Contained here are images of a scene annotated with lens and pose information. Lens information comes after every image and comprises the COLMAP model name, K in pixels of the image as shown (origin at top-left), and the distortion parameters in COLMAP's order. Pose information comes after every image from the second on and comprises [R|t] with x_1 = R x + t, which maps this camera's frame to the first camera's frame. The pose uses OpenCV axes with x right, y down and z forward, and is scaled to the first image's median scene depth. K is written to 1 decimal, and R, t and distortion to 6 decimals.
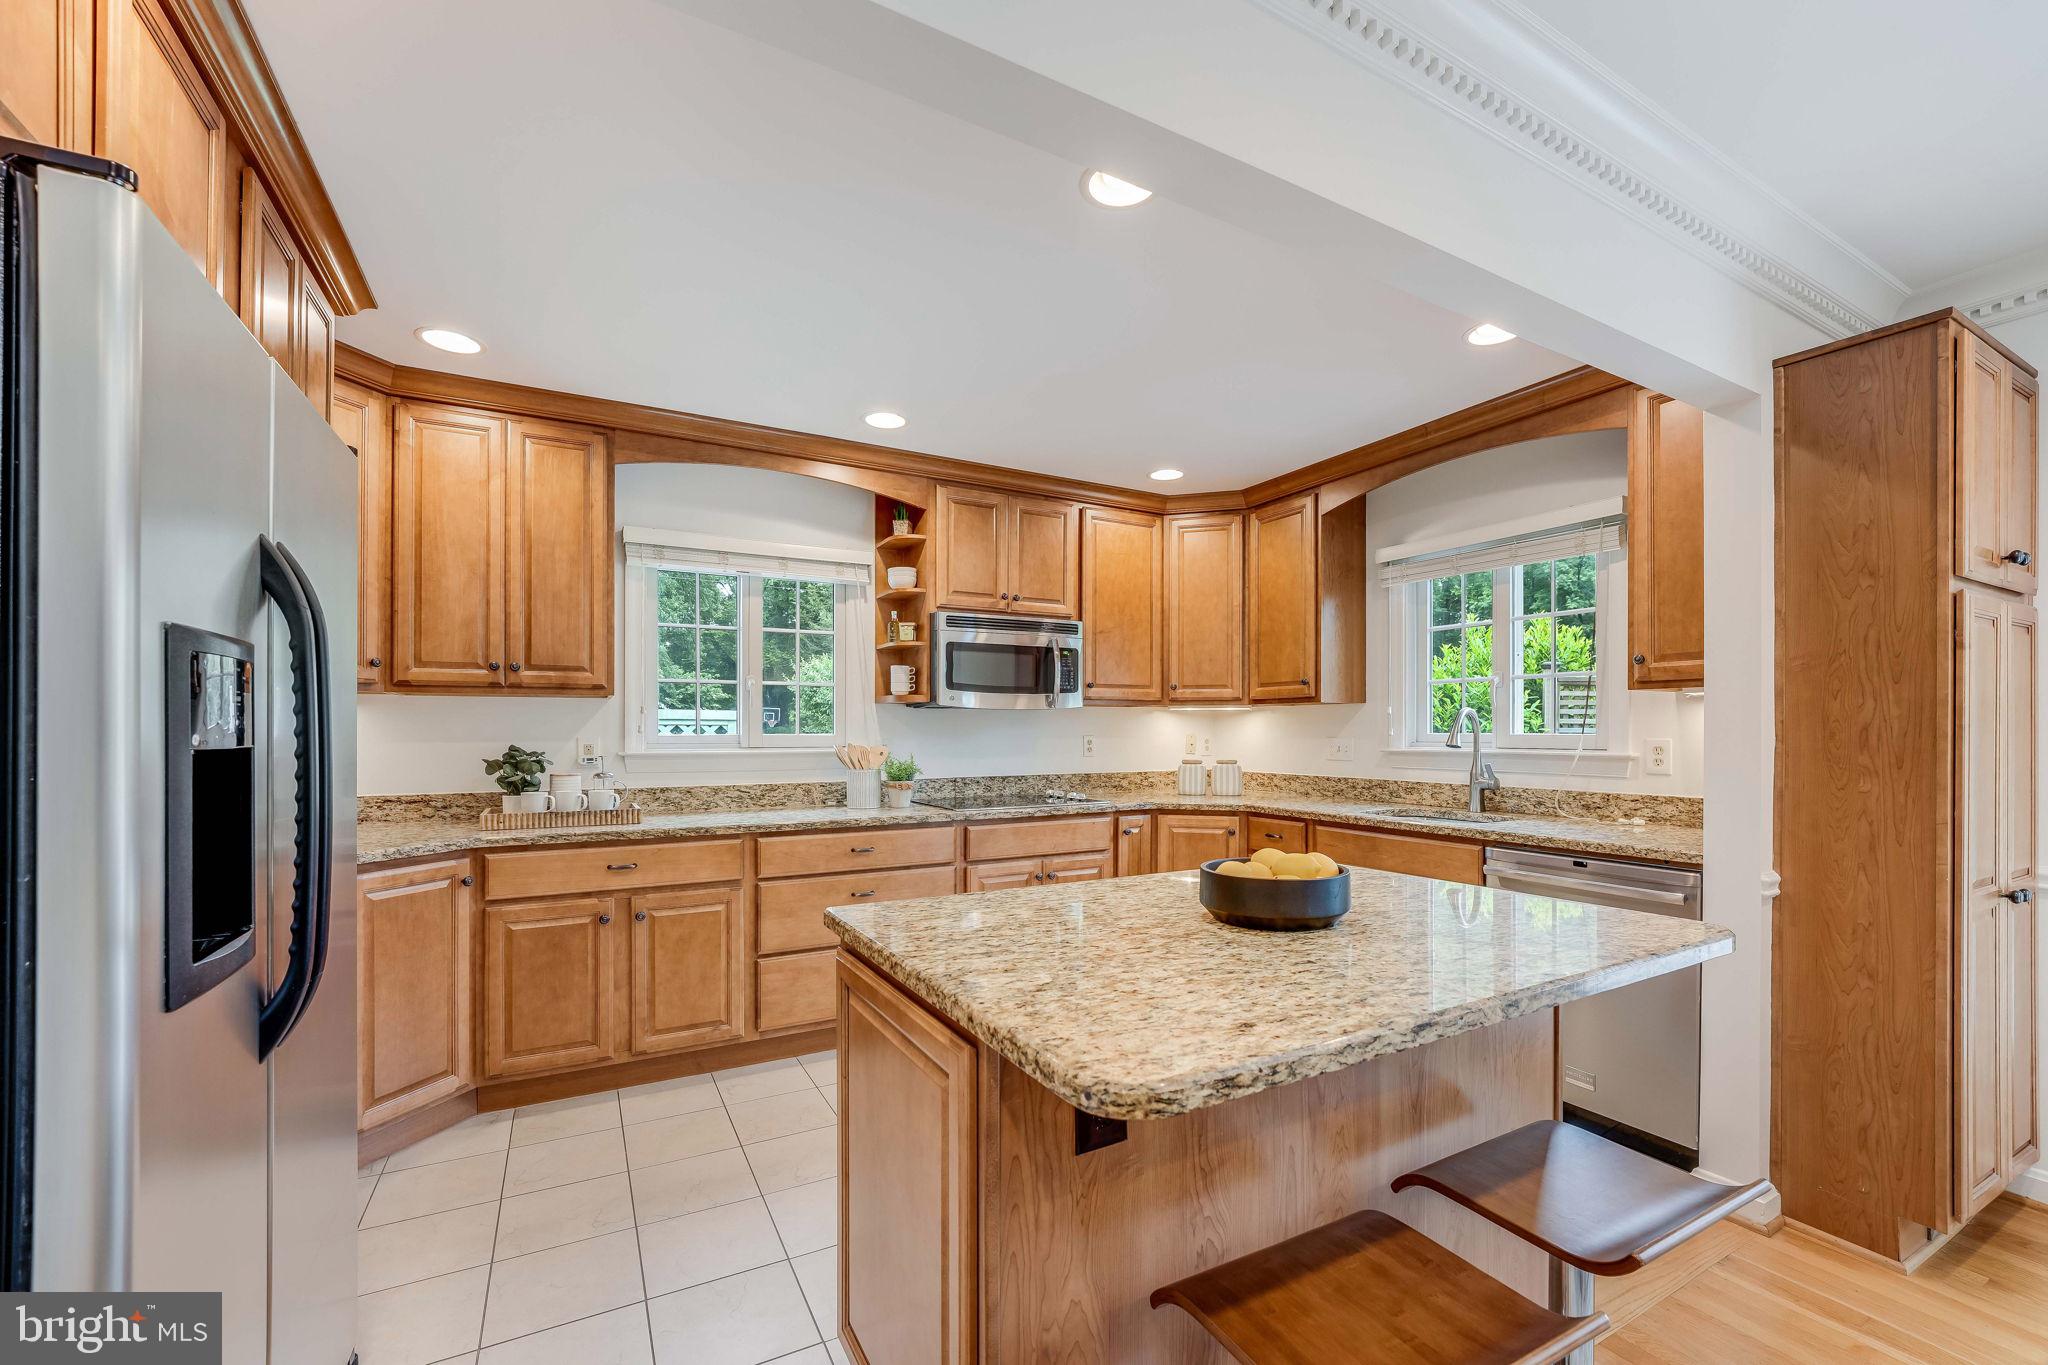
lens RADIAL K [[832.1, 0, 1025.9], [0, 832.1, 722.5], [0, 0, 1]] dist [-0.020113, 0.001213]
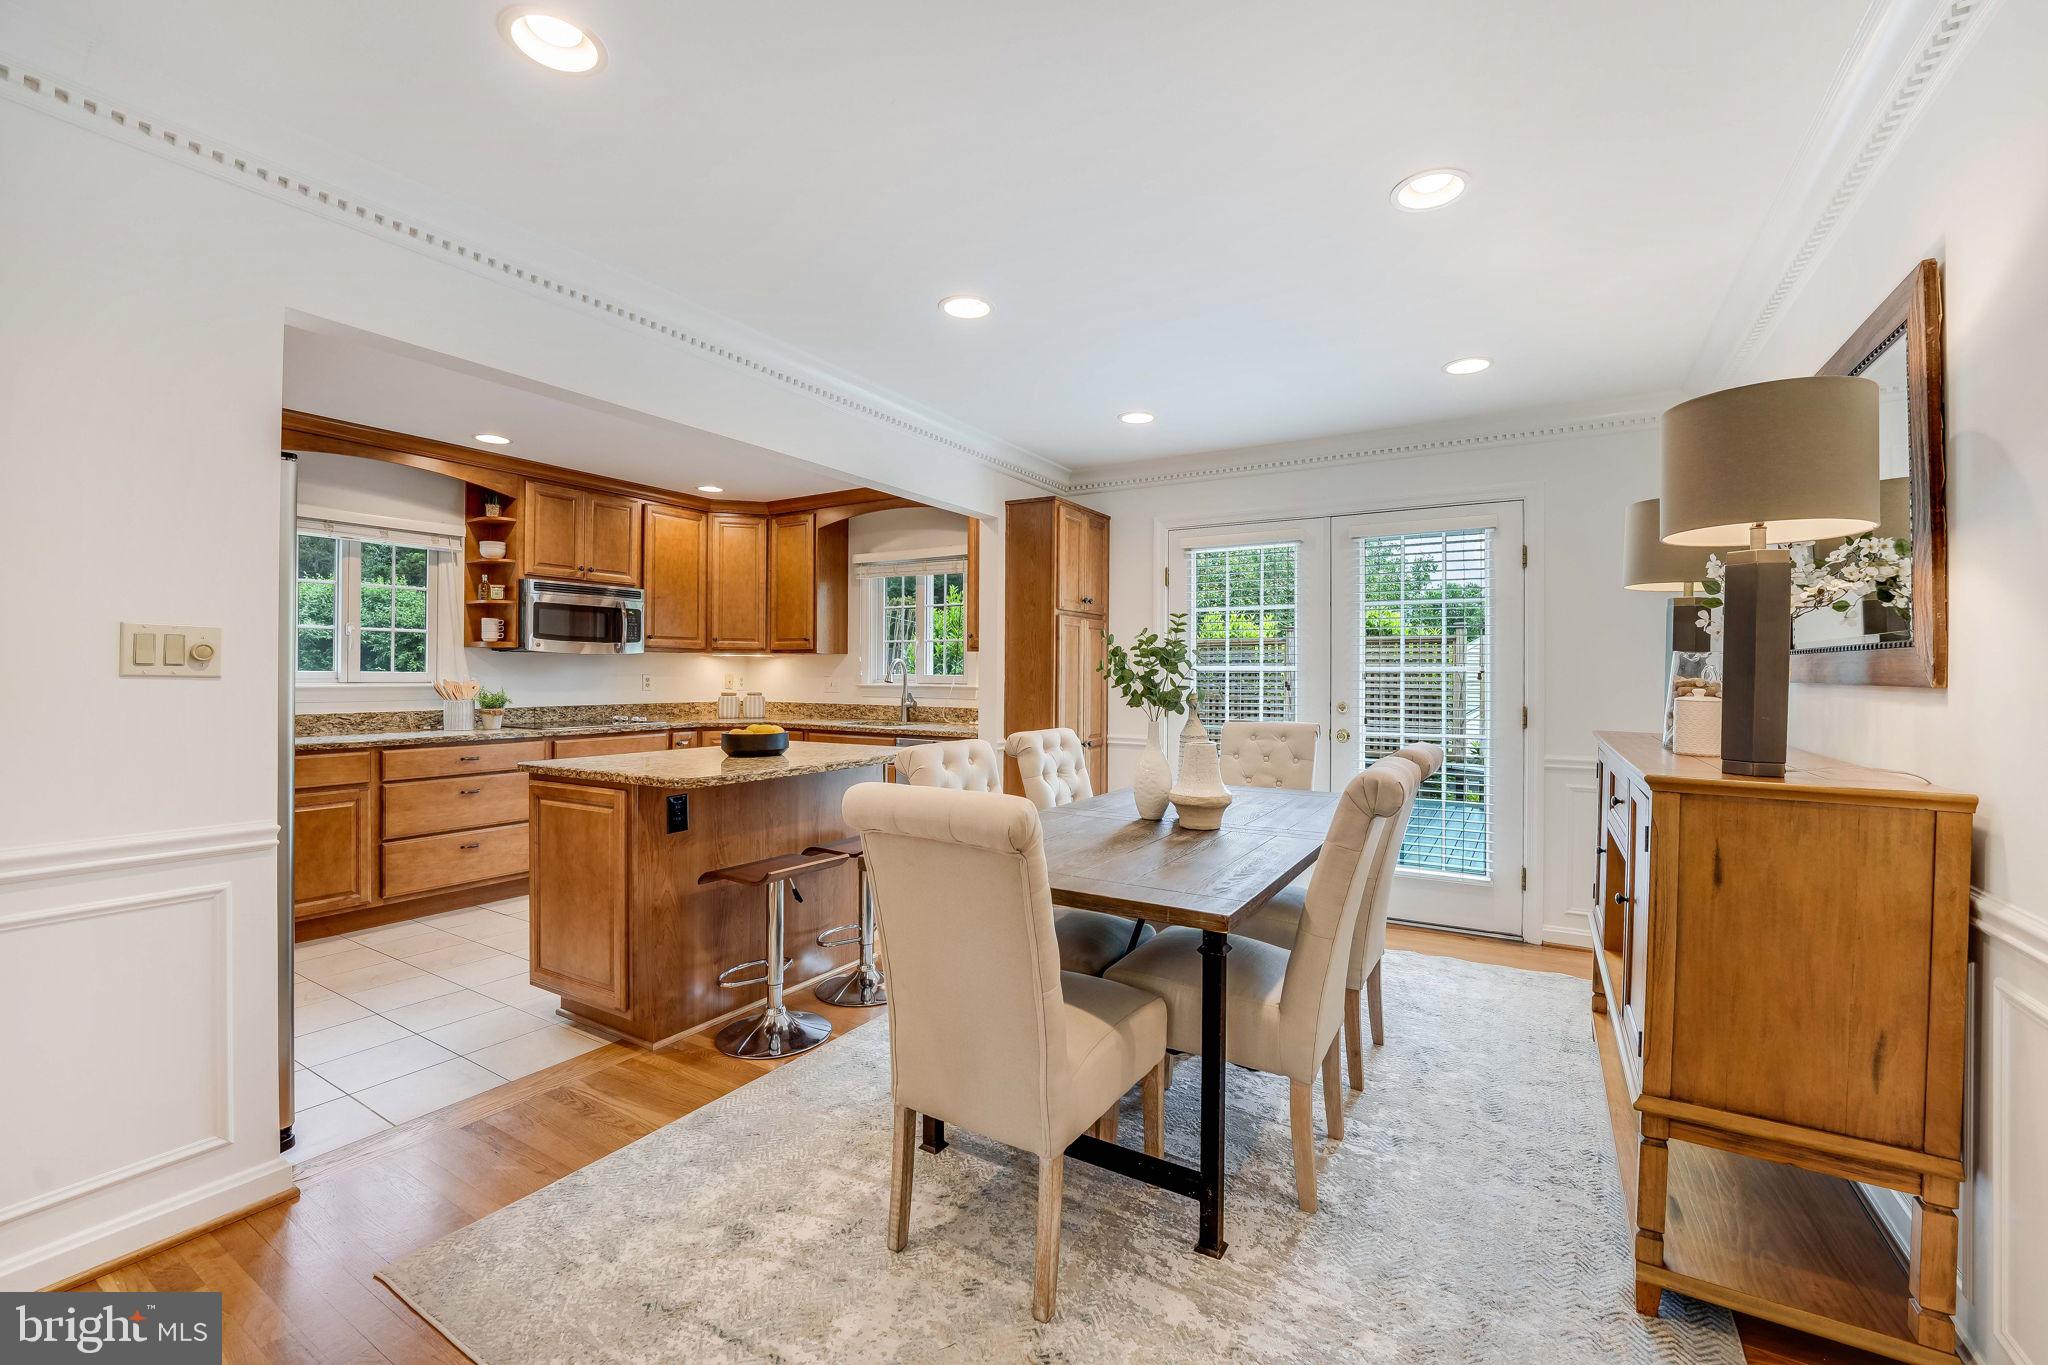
lens RADIAL K [[832.1, 0, 1009.7], [0, 832.1, 682.9], [0, 0, 1]] dist [-0.020113, 0.001213]
pose [[0.872482, 0.001415, 0.488645, -0.079852], [-0.011705, 0.999769, 0.018006, -0.001951], [-0.488507, -0.021429, 0.872297, -0.517931]]
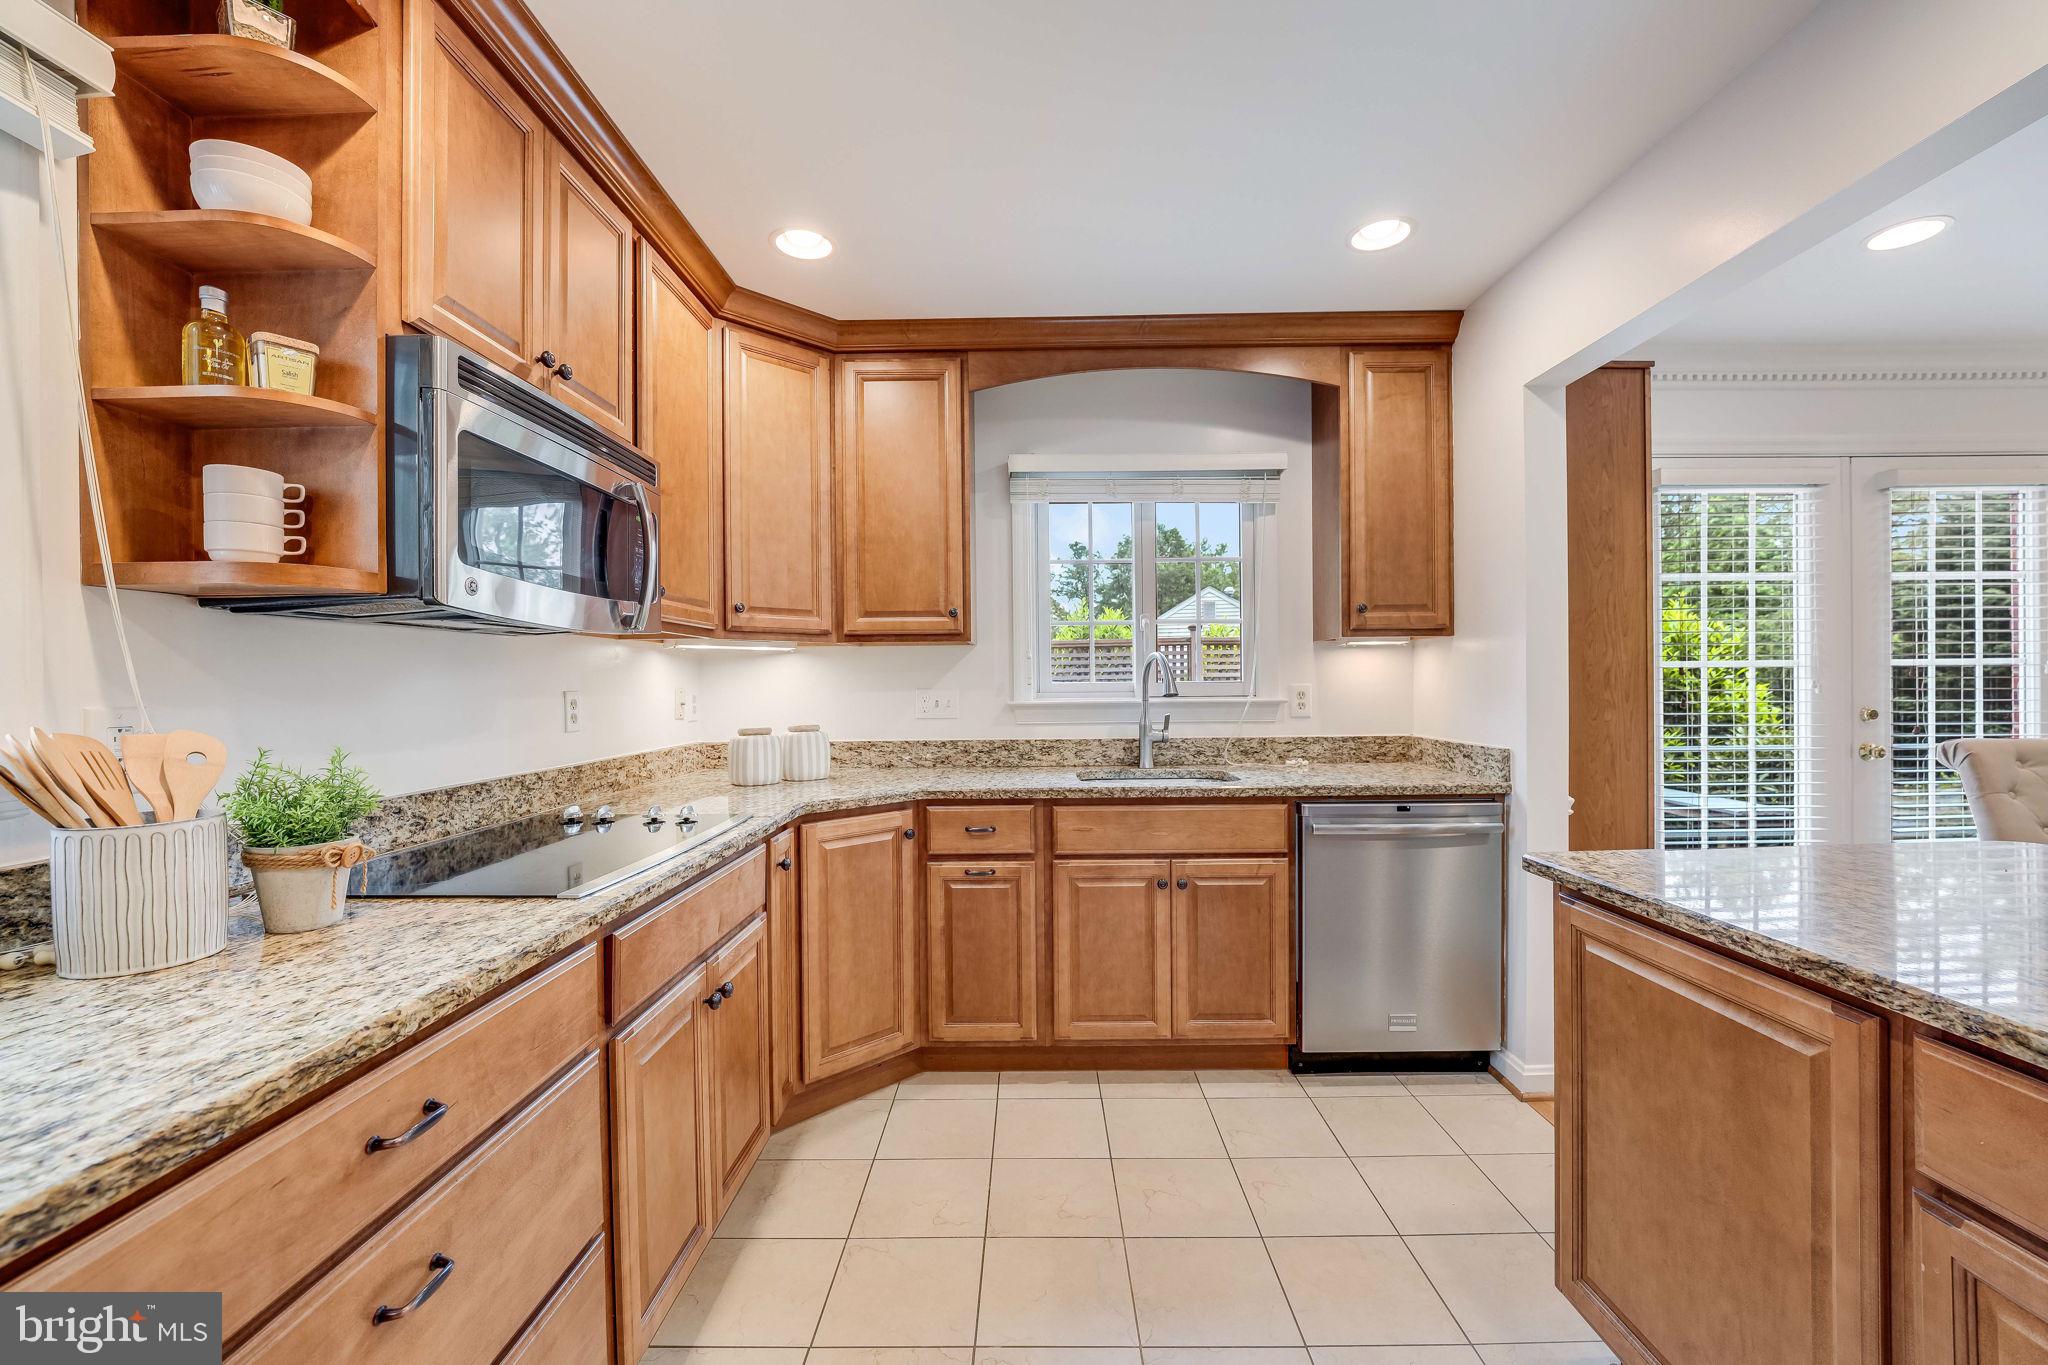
lens RADIAL K [[835.0, 0, 1019.6], [0, 835.0, 691.9], [0, 0, 1]] dist [-0.013849, -0.000003]
pose [[0.490725, -0.013619, 0.871208, -0.296552], [0.000889, 0.999885, 0.015130, 0.010558], [-0.871314, -0.006650, 0.490681, 0.630625]]
